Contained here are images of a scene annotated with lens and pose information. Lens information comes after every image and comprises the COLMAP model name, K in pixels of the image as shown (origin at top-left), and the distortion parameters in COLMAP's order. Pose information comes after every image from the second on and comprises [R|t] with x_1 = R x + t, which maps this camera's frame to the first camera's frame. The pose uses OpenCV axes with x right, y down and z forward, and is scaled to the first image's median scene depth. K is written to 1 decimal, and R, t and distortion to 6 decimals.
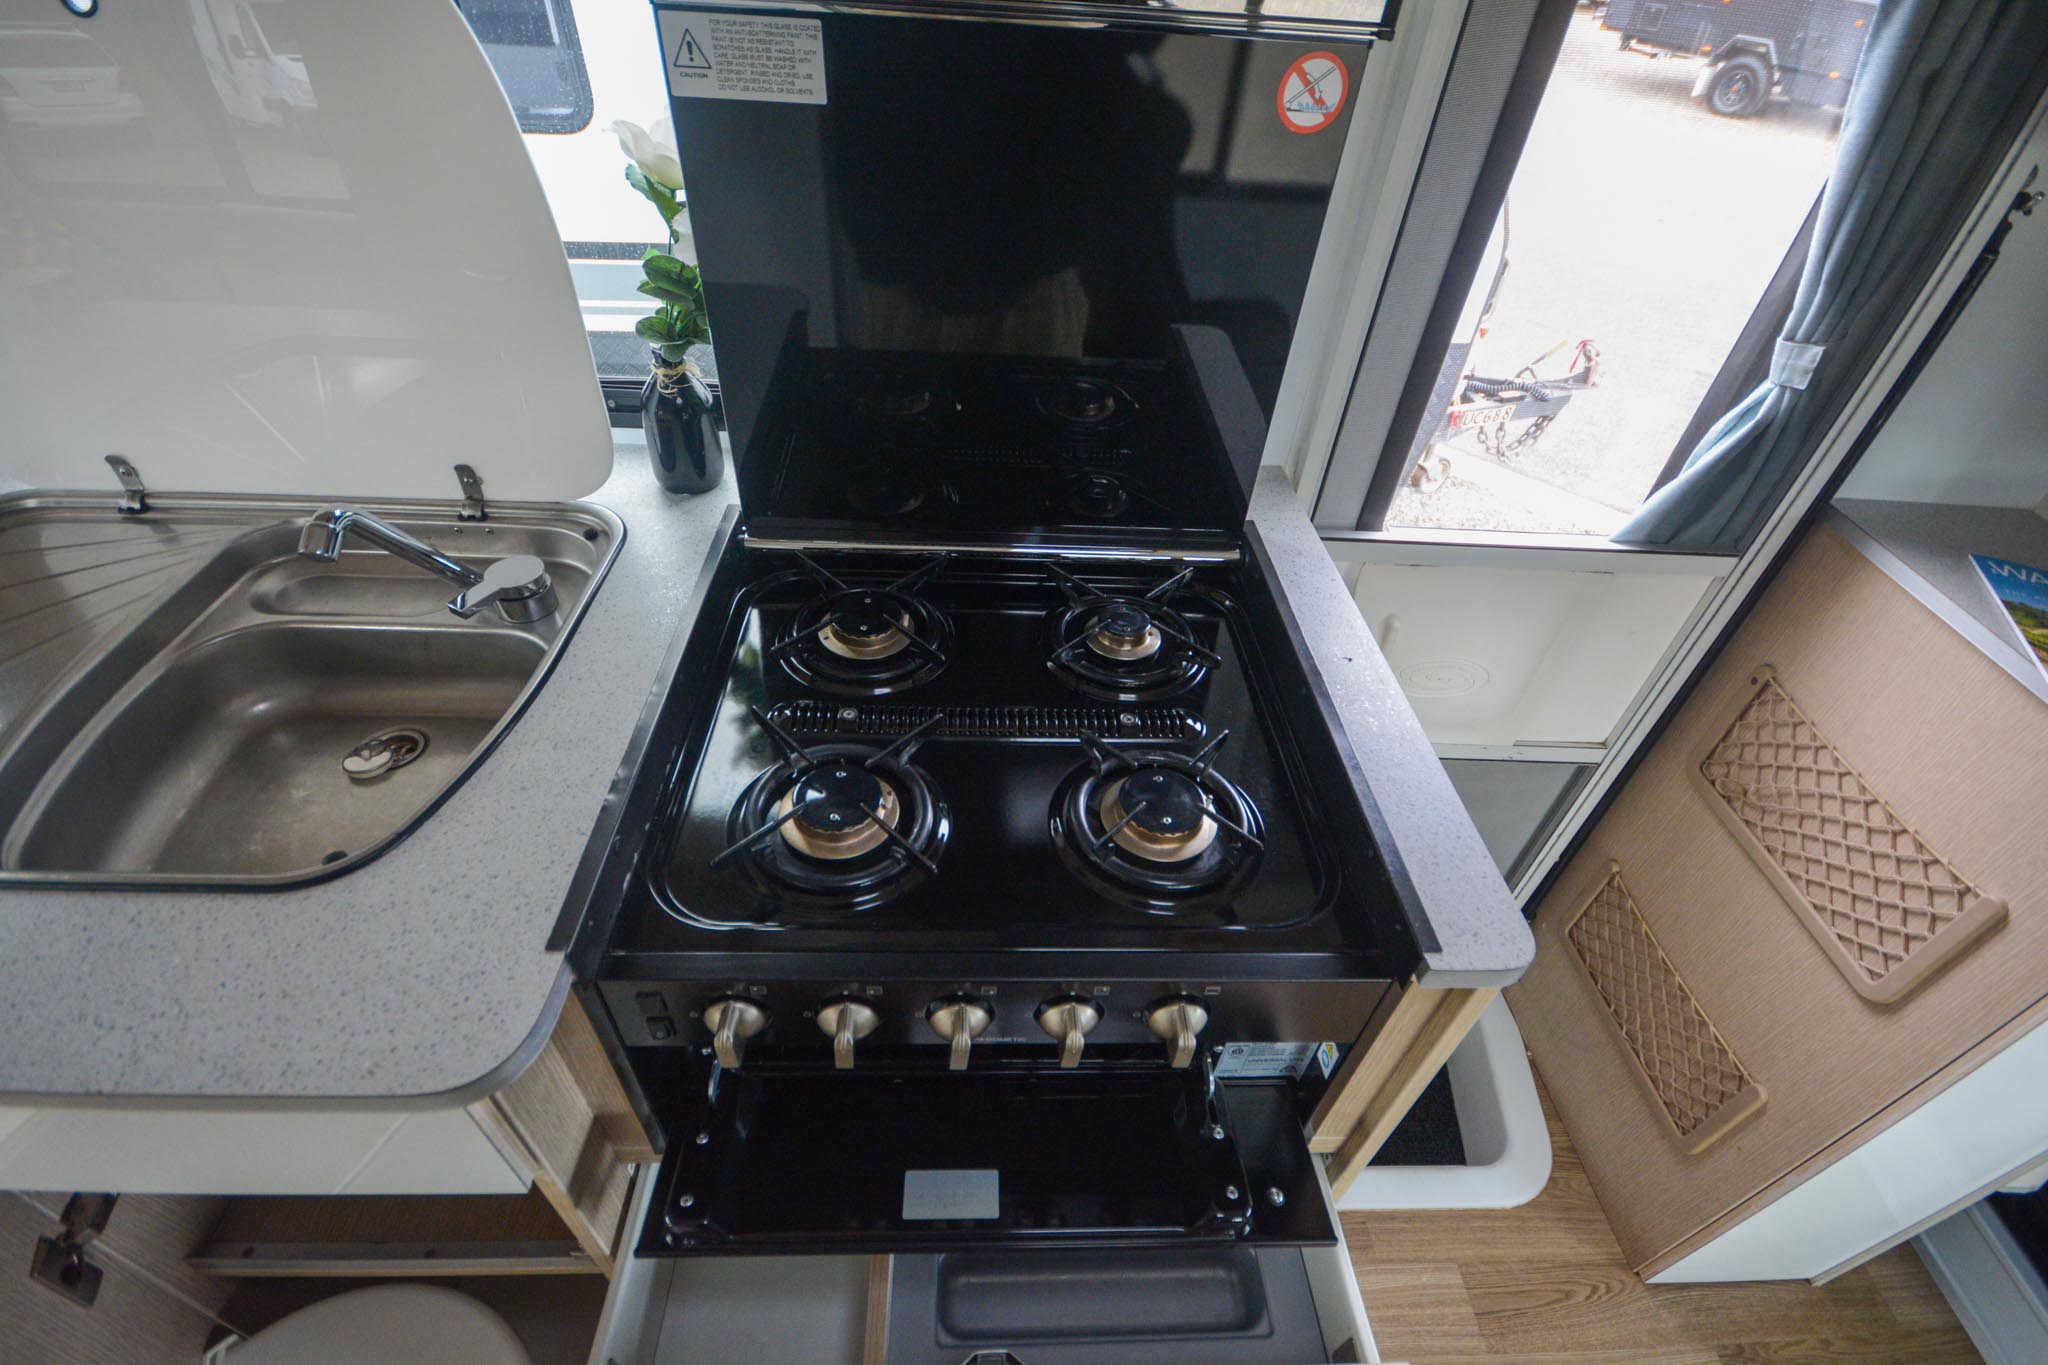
lens RADIAL K [[902.1, 0, 1017.0], [0, 902.1, 684.3], [0, 0, 1]] dist [0.010324, -0.013221]
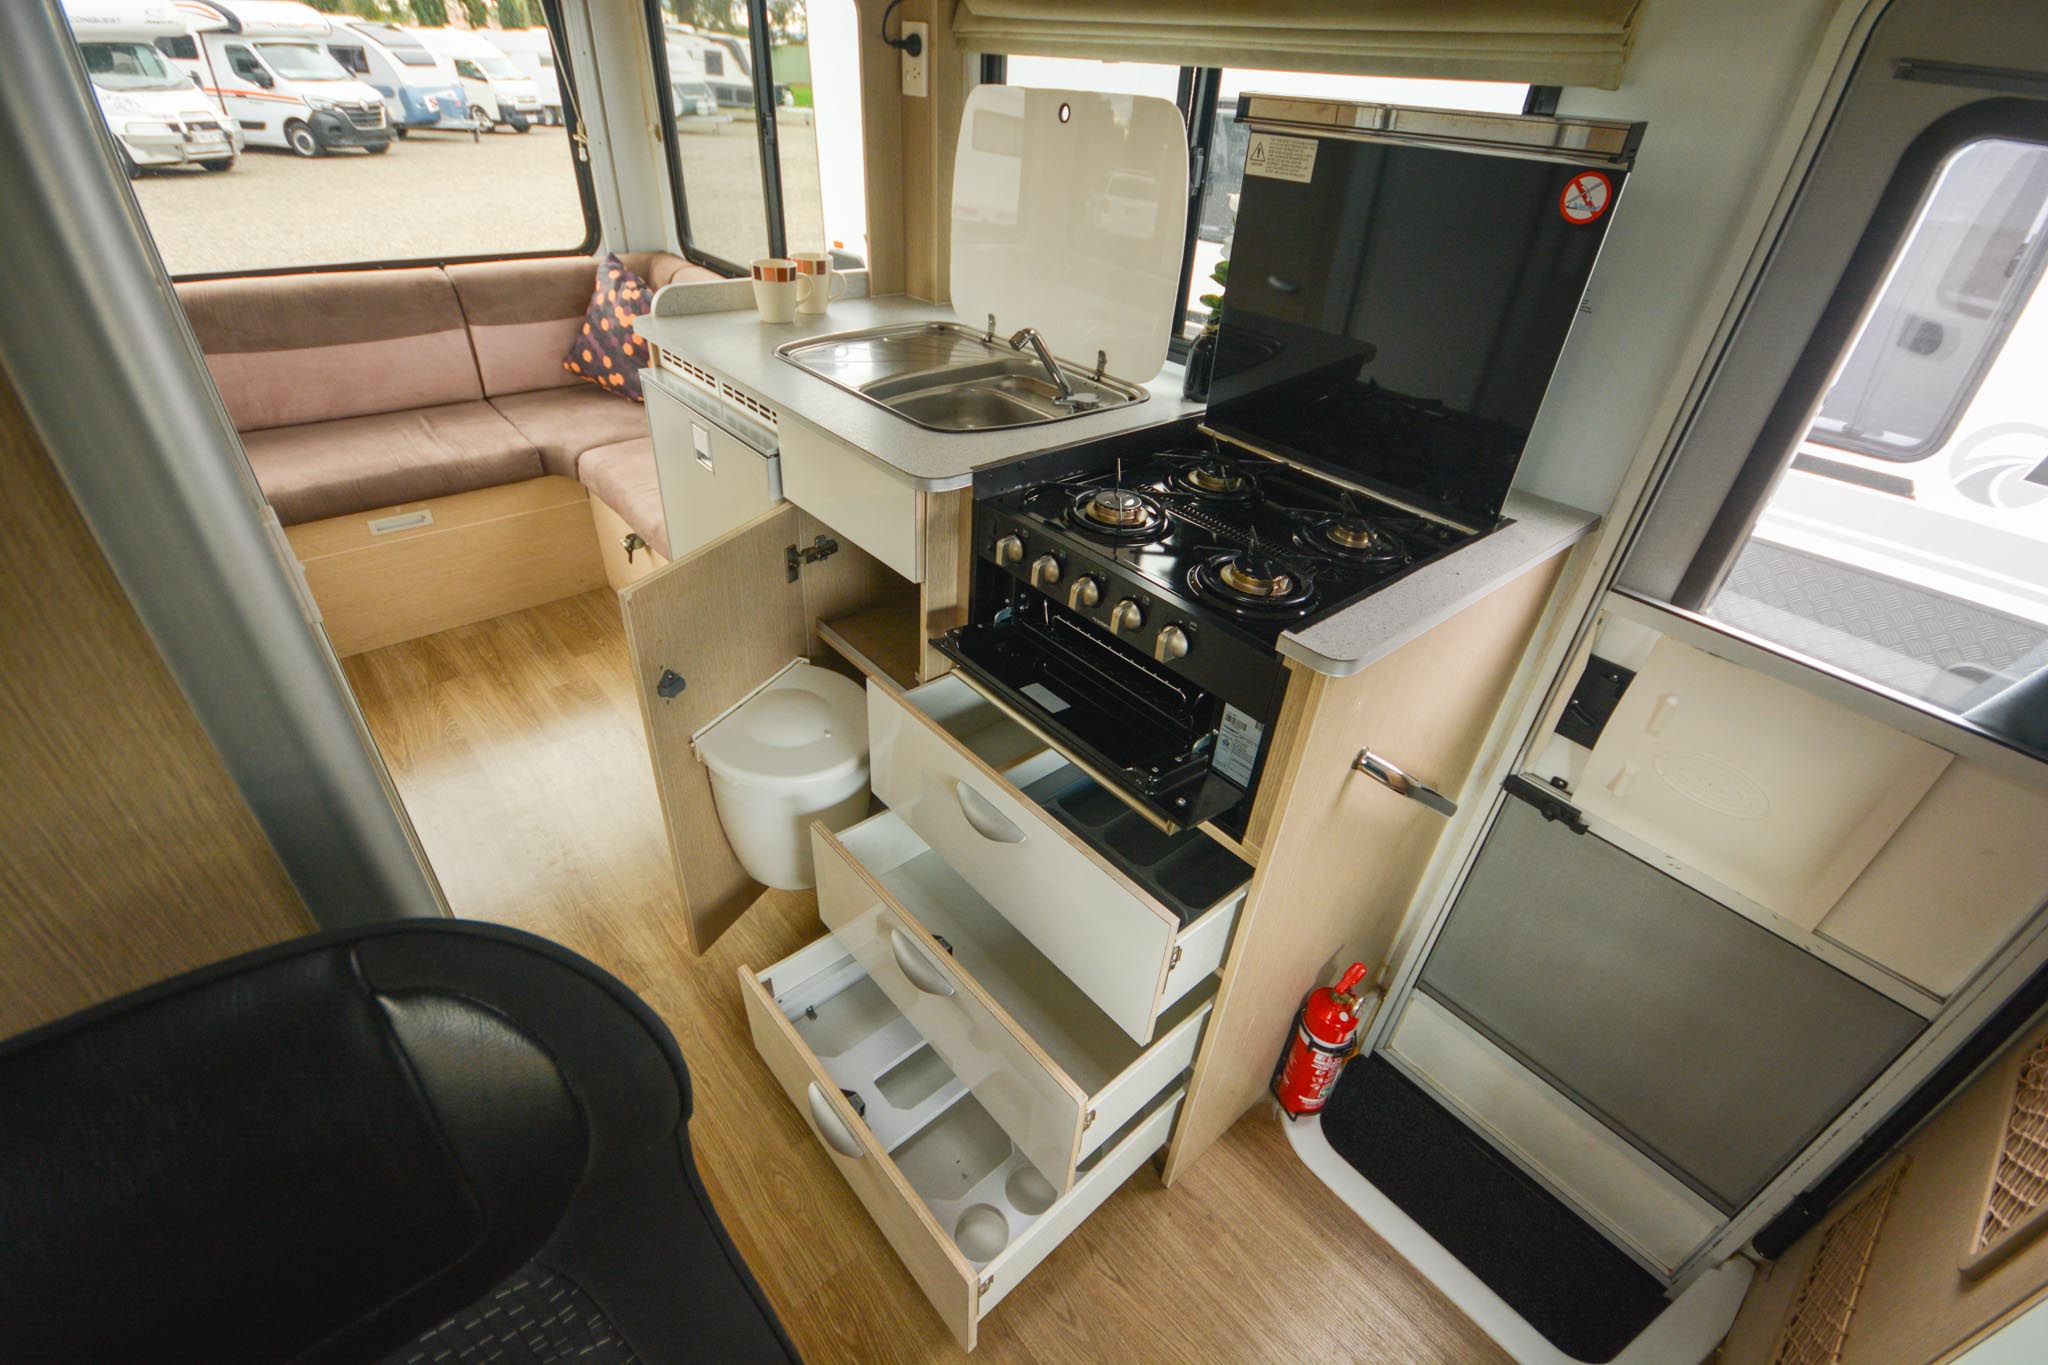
lens RADIAL K [[893.4, 0, 1015.6], [0, 893.4, 685.4], [0, 0, 1]] dist [0.018216, -0.017697]
pose [[0.628432, 0.427598, -0.649794, 0.751029], [-0.527436, 0.848233, 0.048084, 0.336772], [0.571738, 0.312507, 0.758588, -0.309667]]
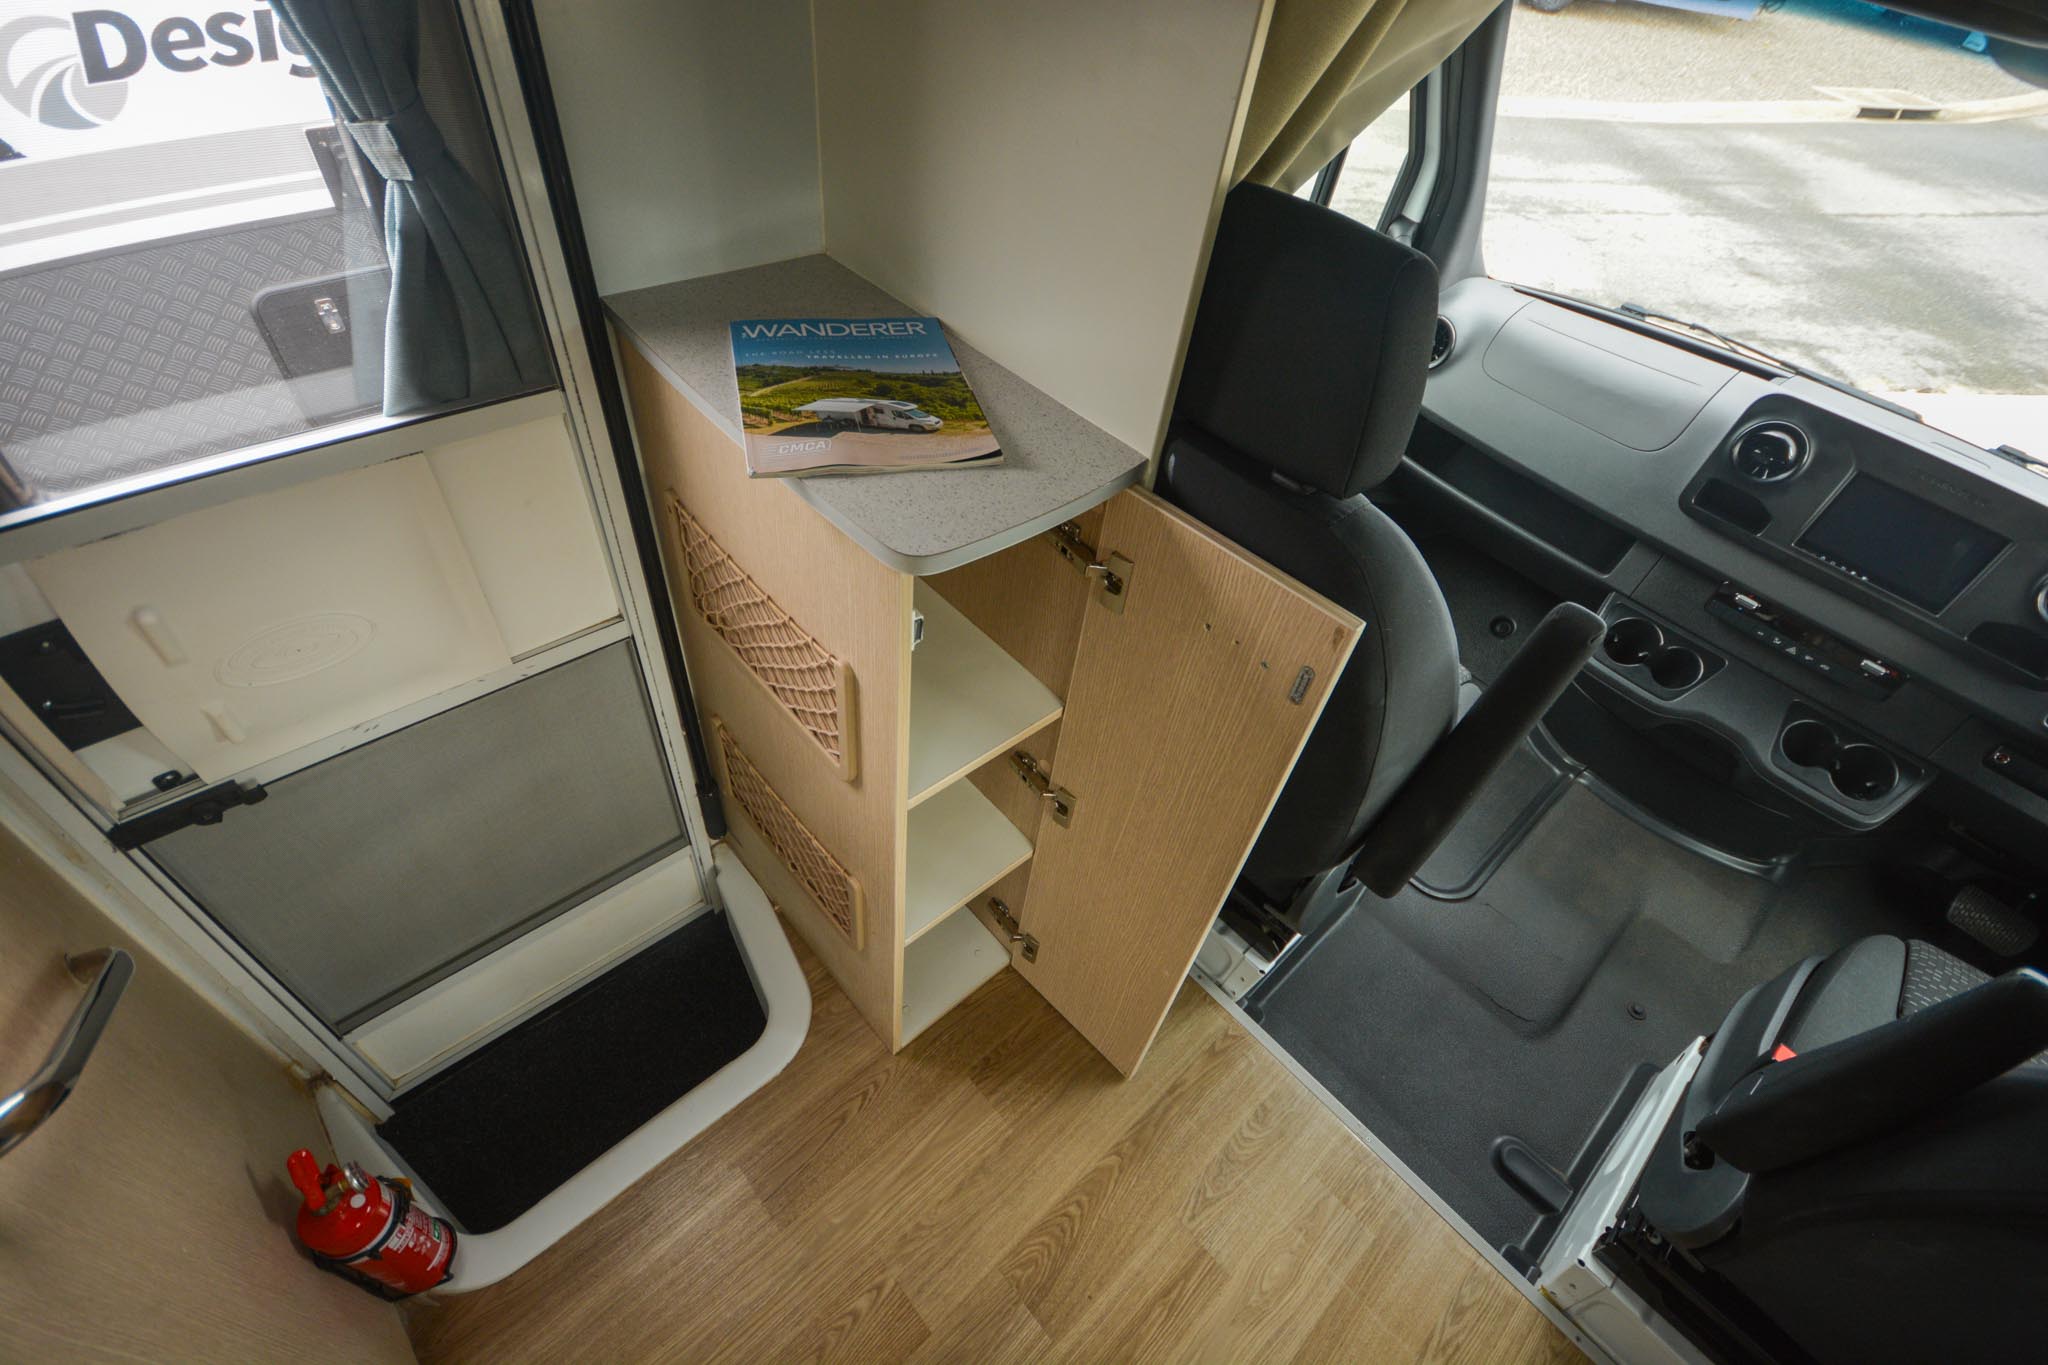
lens RADIAL K [[902.1, 0, 1017.0], [0, 902.1, 684.3], [0, 0, 1]] dist [0.010324, -0.013221]
pose [[0.760460, -0.449288, 0.468872, 0.718716], [0.378014, 0.893355, 0.242945, 0.083660], [-0.528022, -0.007510, 0.849198, 0.030582]]
